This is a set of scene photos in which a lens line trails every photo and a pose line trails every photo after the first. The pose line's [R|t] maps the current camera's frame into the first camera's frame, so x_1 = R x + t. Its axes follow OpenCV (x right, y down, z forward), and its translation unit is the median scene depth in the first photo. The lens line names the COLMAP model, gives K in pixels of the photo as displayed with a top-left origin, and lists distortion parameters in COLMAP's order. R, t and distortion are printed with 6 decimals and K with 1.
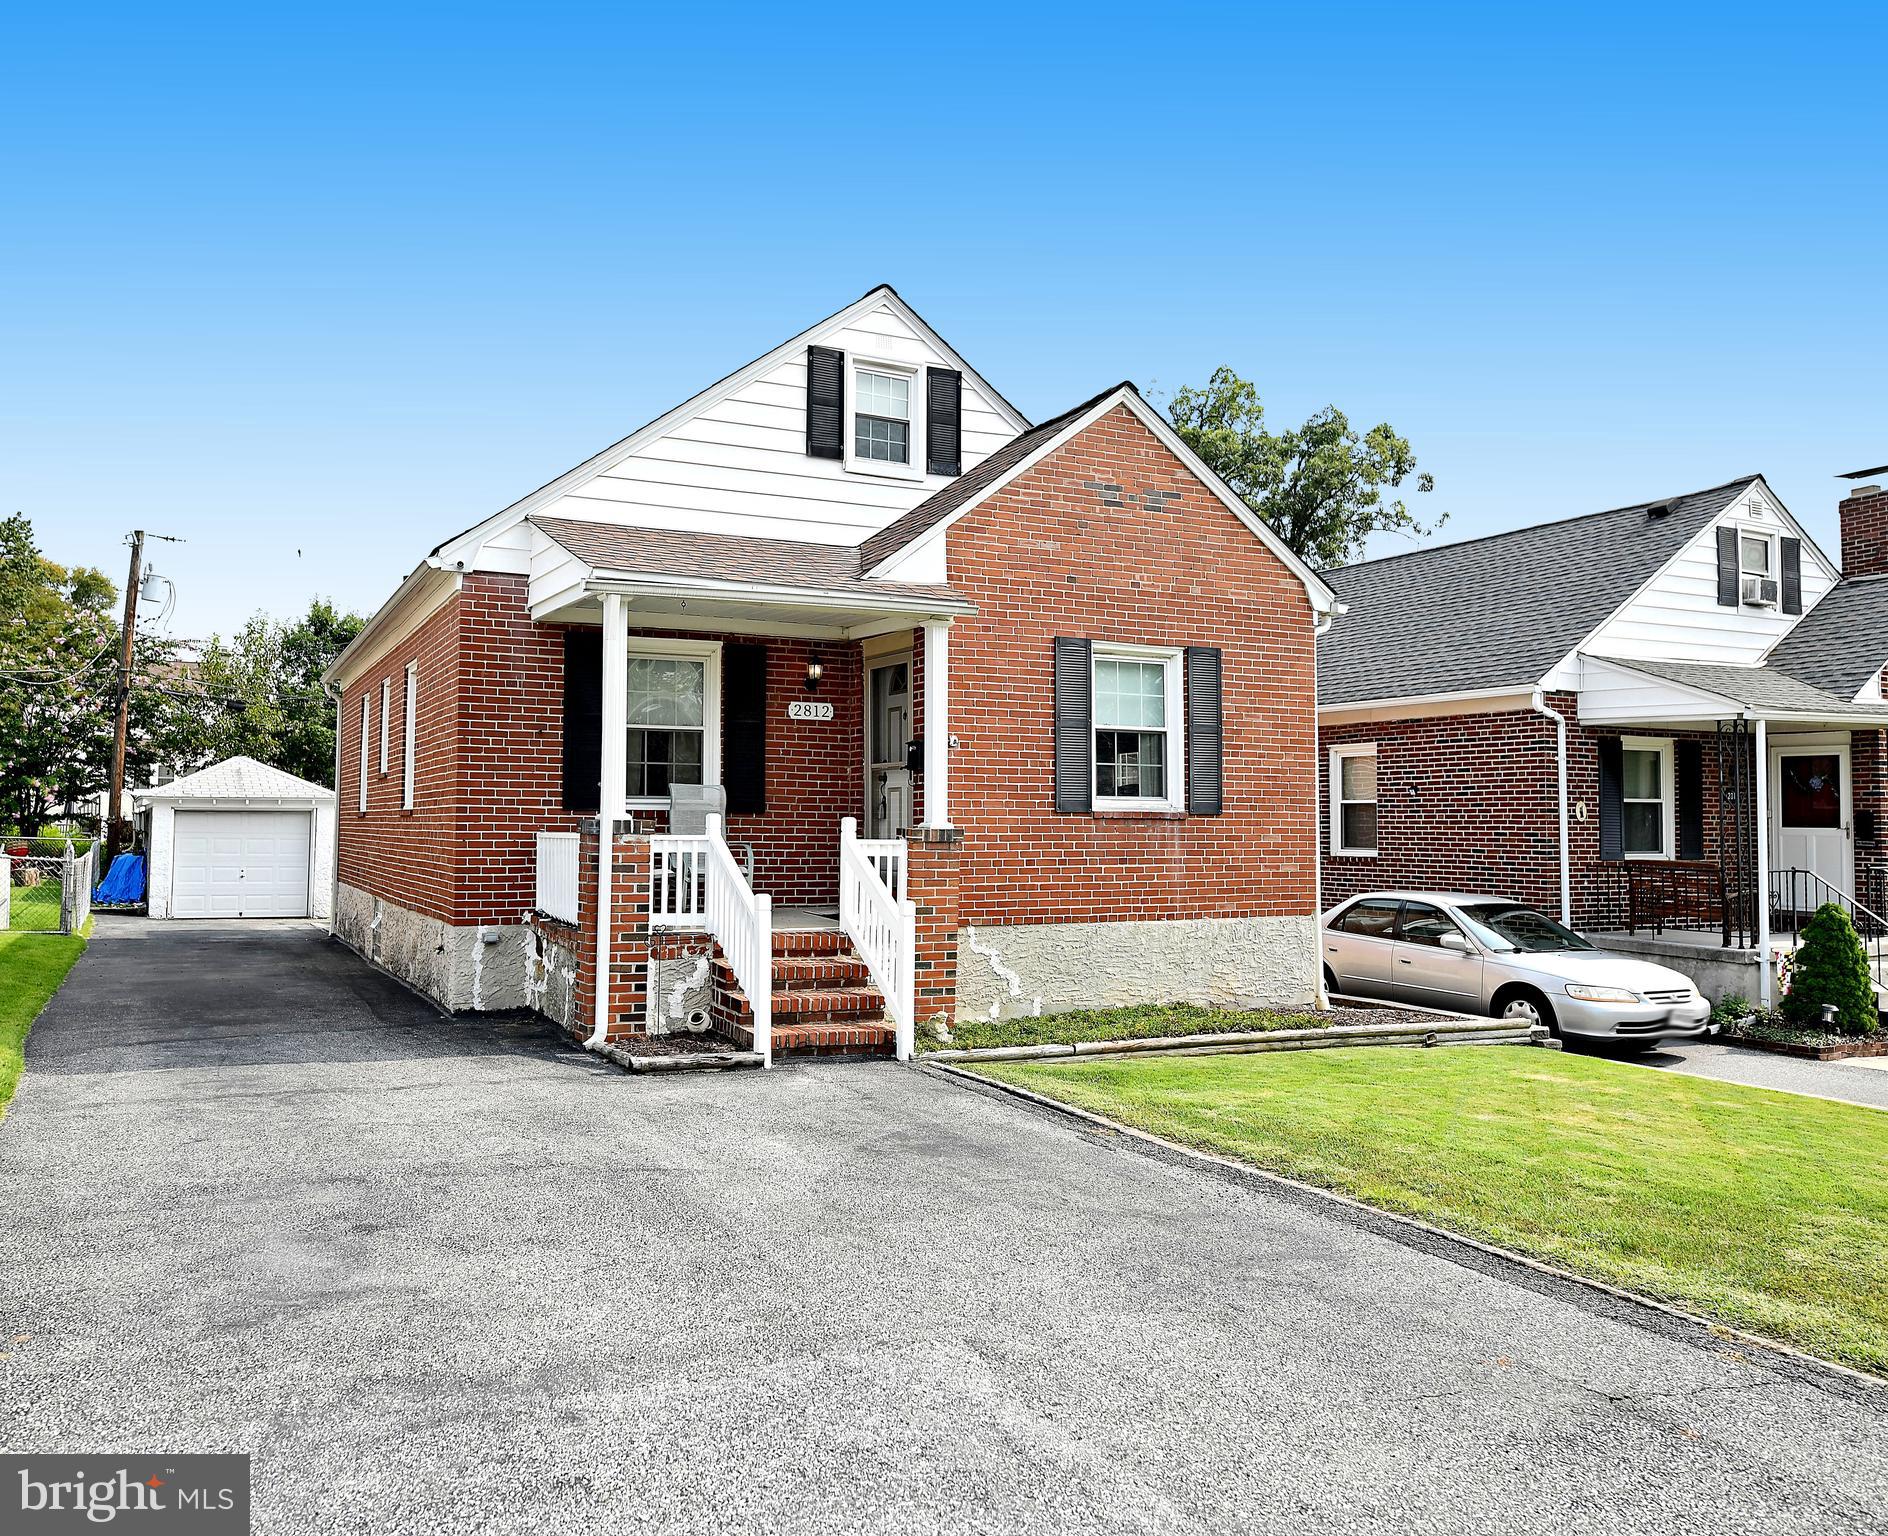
lens RADIAL K [[1487.4, 0, 876.4], [0, 1487.4, 738.0], [0, 0, 1]] dist [0.007382, 0.000591]
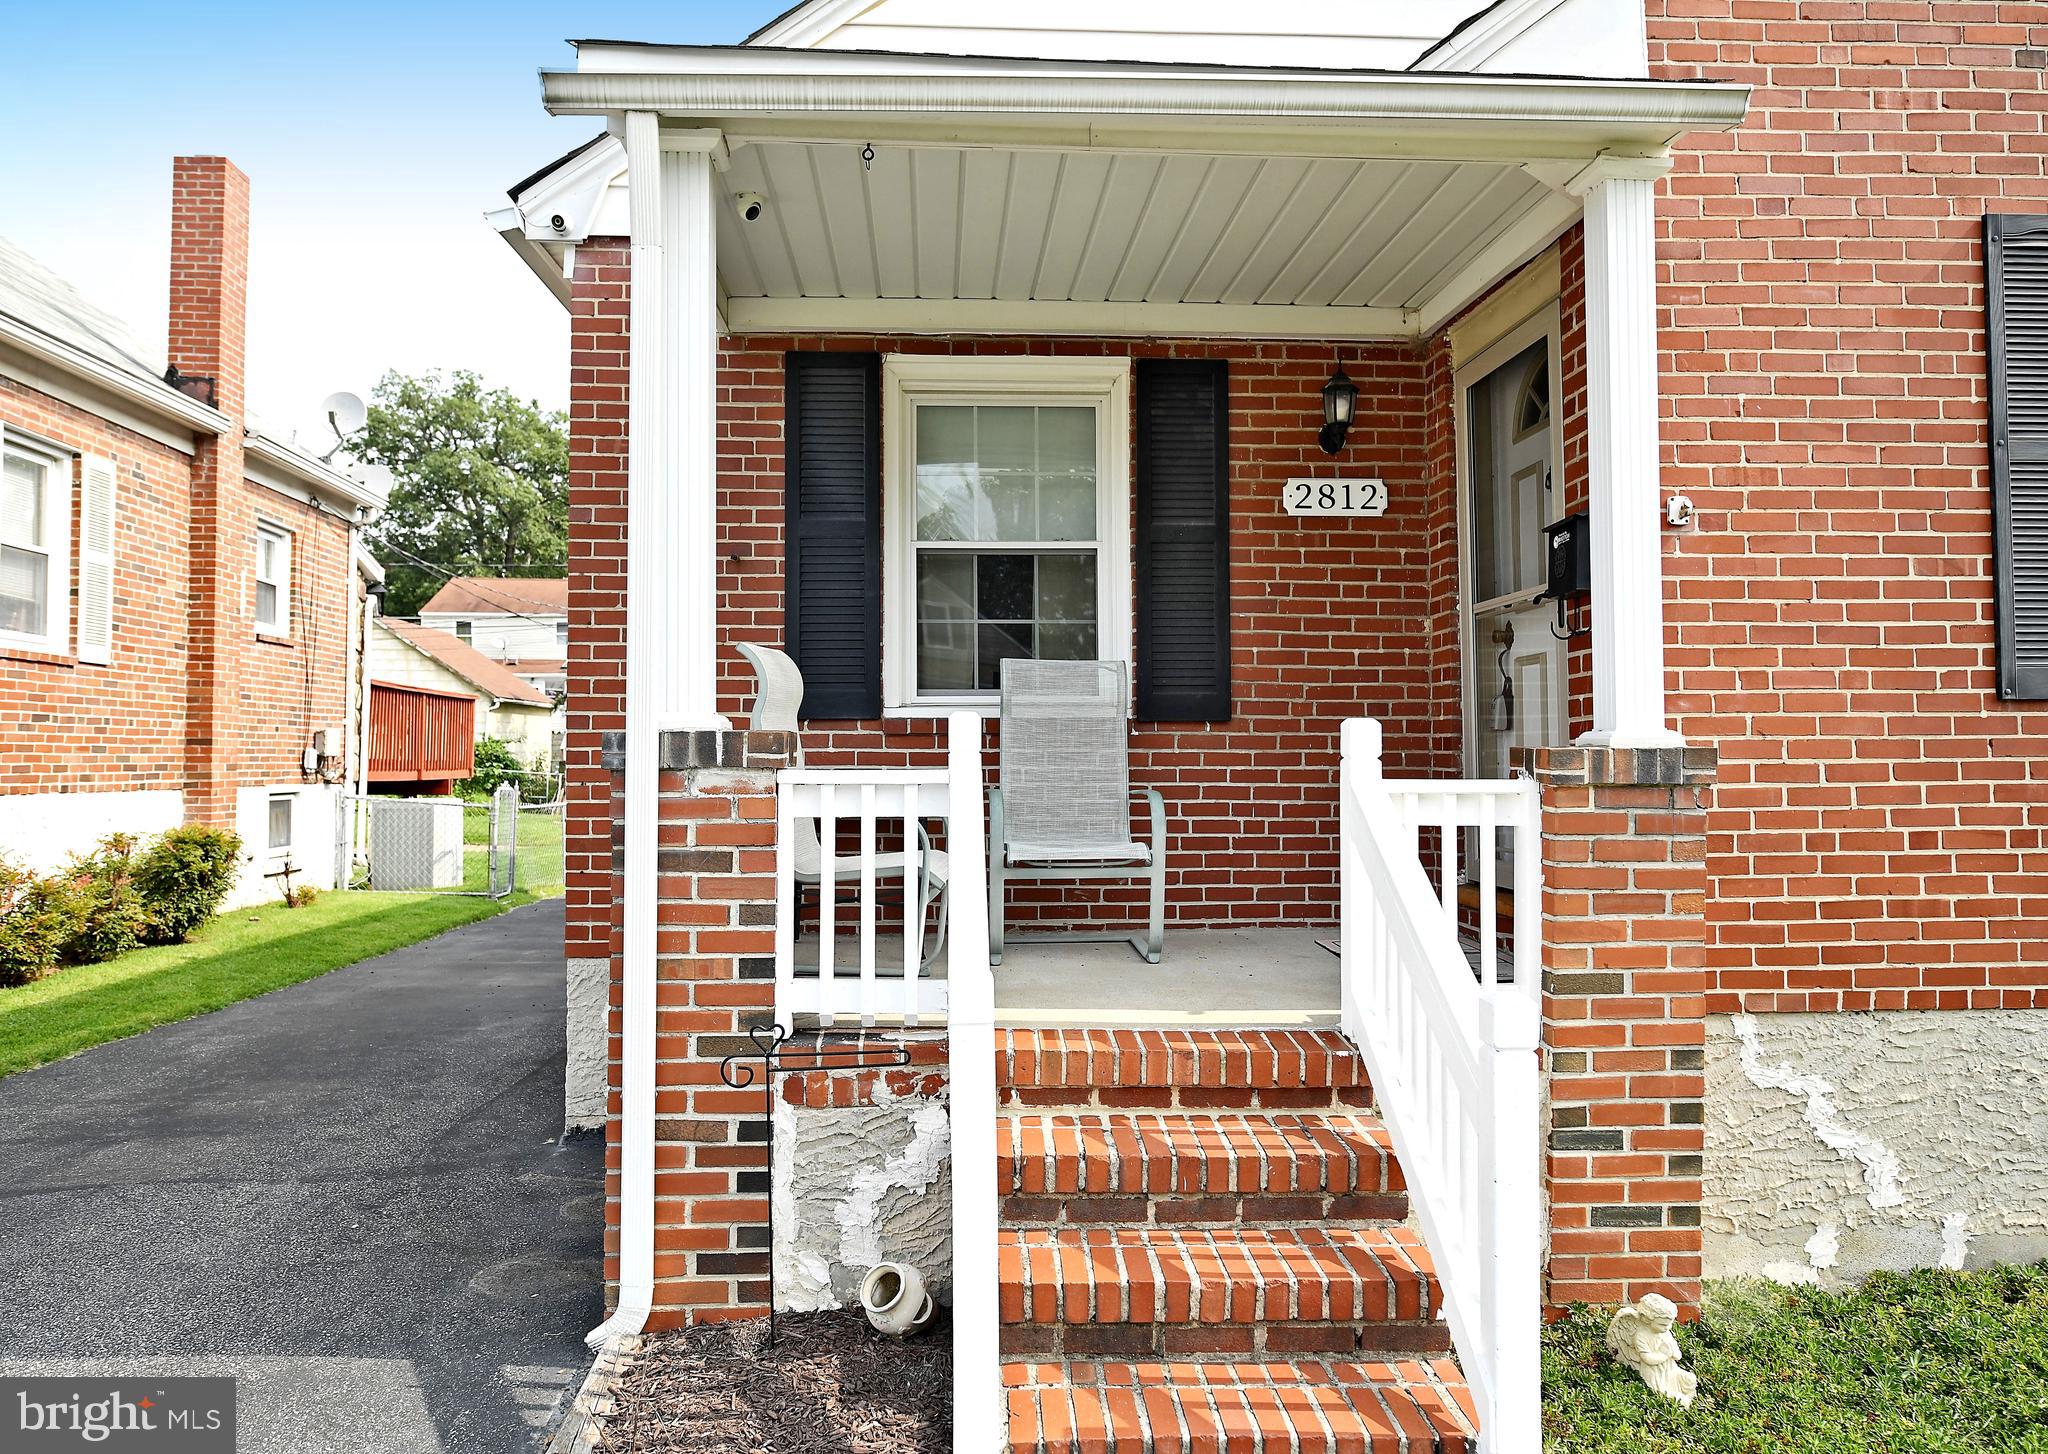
lens RADIAL K [[1475.7, 0, 975.6], [0, 1475.7, 704.8], [0, 0, 1]] dist [0.002813, -0.004141]
pose [[0.920040, -0.023542, -0.391115, 0.032201], [0.031666, 0.999396, 0.014334, 0.037920], [0.390542, -0.025573, 0.920230, 0.572747]]
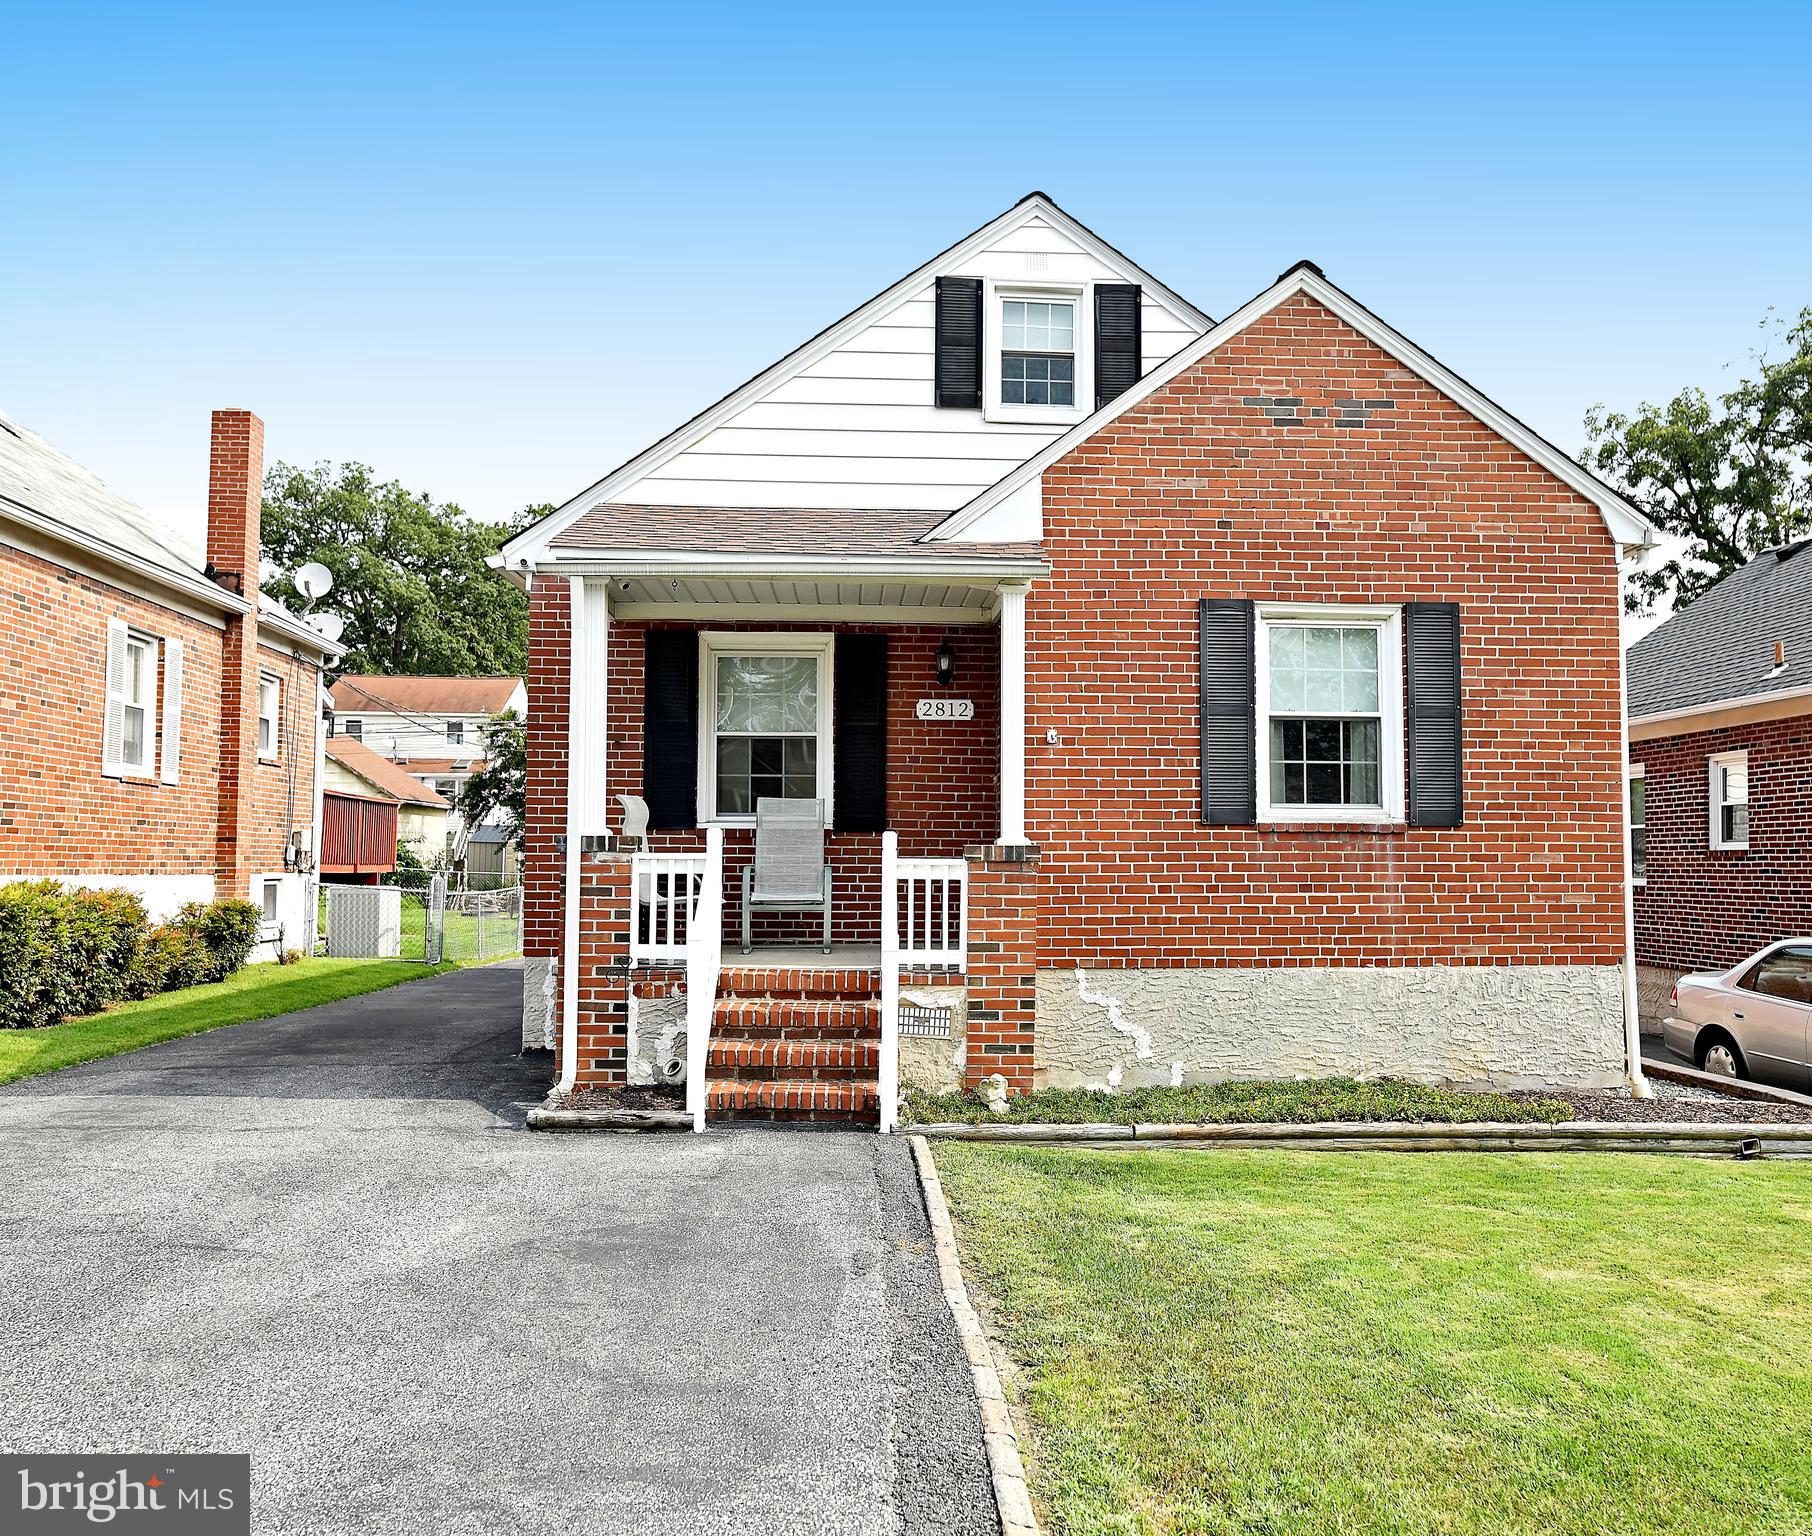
lens RADIAL K [[1558.9, 0, 911.0], [0, 1558.9, 768.5], [0, 0, 1]] dist [0.000391, 0.009278]
pose [[0.927079, -0.026880, -0.373902, 0.283837], [0.025509, 0.999637, -0.008617, 0.023681], [0.373998, -0.001549, 0.927428, 0.187433]]
